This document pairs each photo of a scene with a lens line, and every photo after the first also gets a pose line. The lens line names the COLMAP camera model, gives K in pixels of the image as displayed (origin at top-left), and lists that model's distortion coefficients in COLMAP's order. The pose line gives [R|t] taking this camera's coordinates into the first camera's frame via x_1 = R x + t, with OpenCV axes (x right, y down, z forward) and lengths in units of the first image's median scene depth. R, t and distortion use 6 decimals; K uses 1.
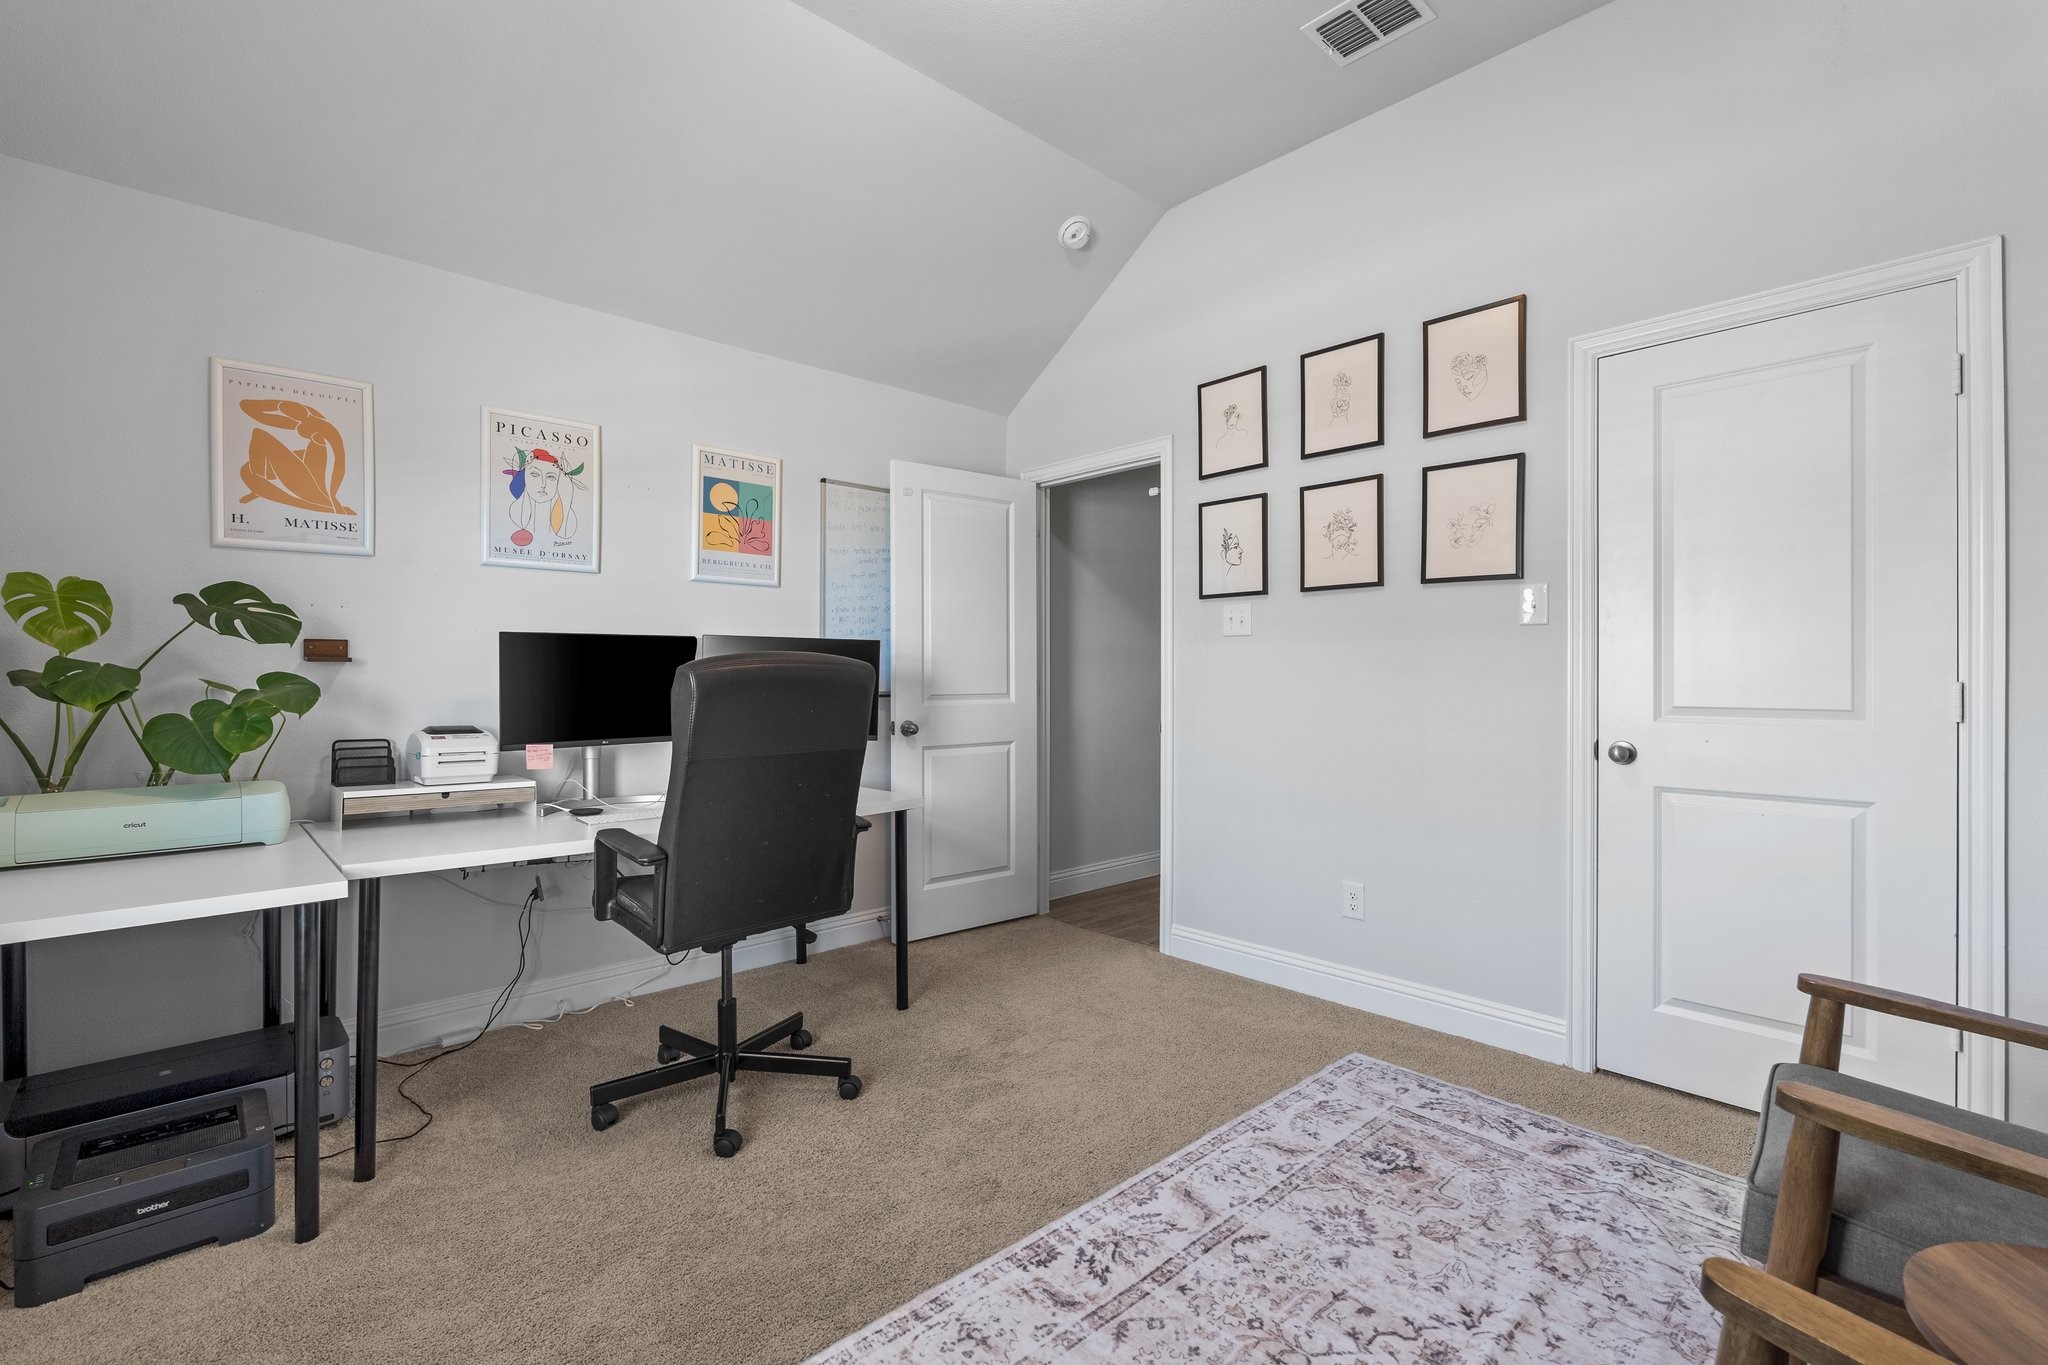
lens RADIAL K [[906.9, 0, 1024.7], [0, 906.9, 657.9], [0, 0, 1]] dist [-0.003765, 0.000320]
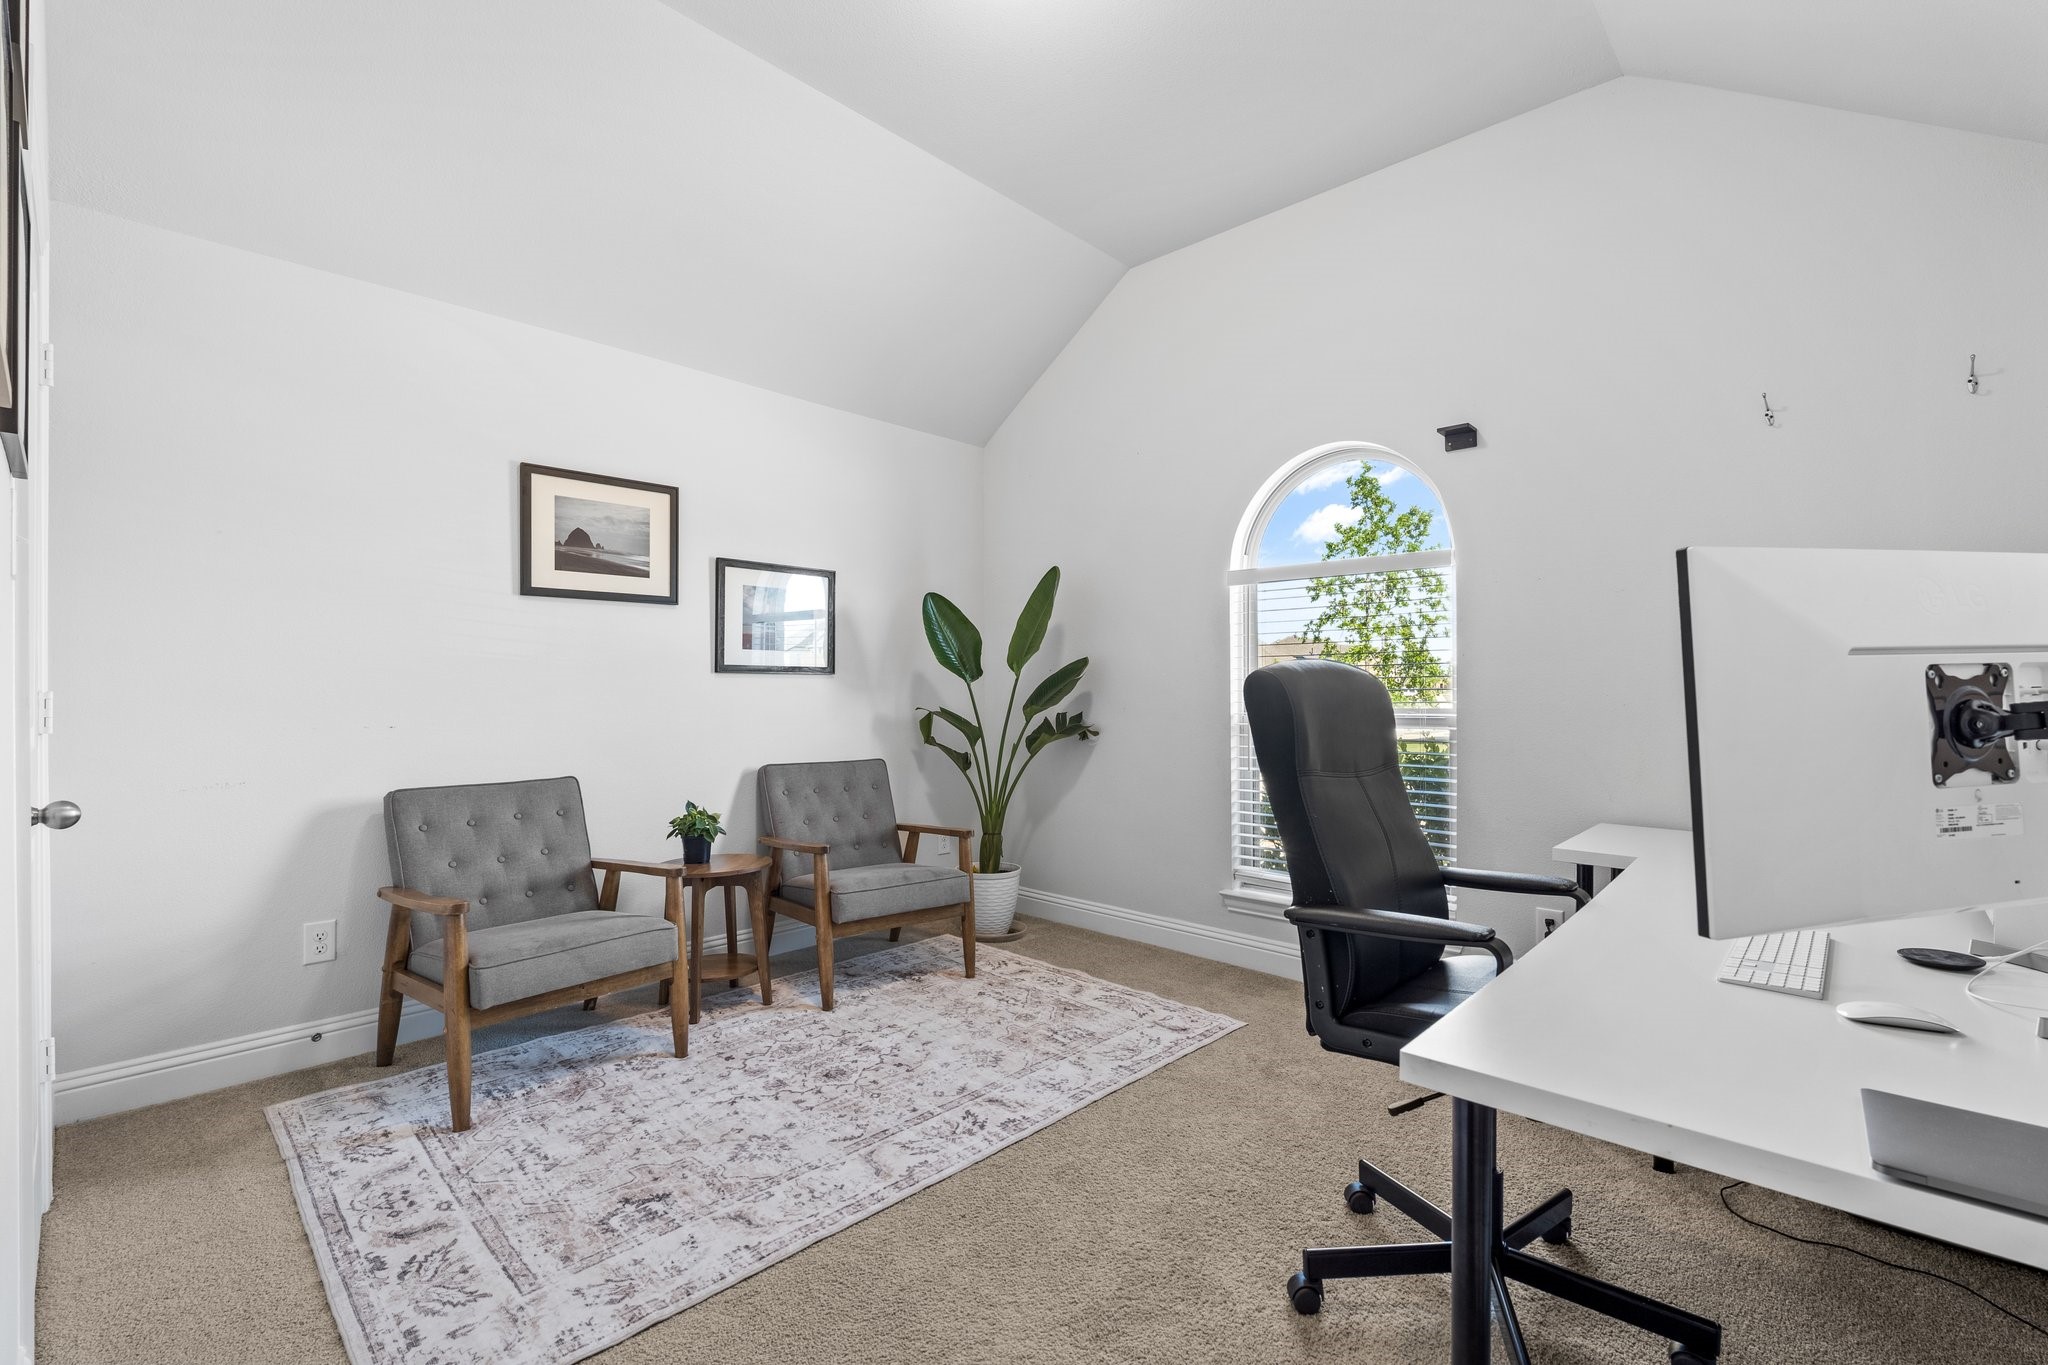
lens RADIAL K [[899.4, 0, 1022.7], [0, 899.4, 692.5], [0, 0, 1]] dist [-0.003149, -0.000133]
pose [[-0.998111, -0.000652, -0.061430, 0.077485], [0.000720, 0.999751, -0.022304, 0.053394], [0.061429, -0.022306, -0.997862, 2.130646]]
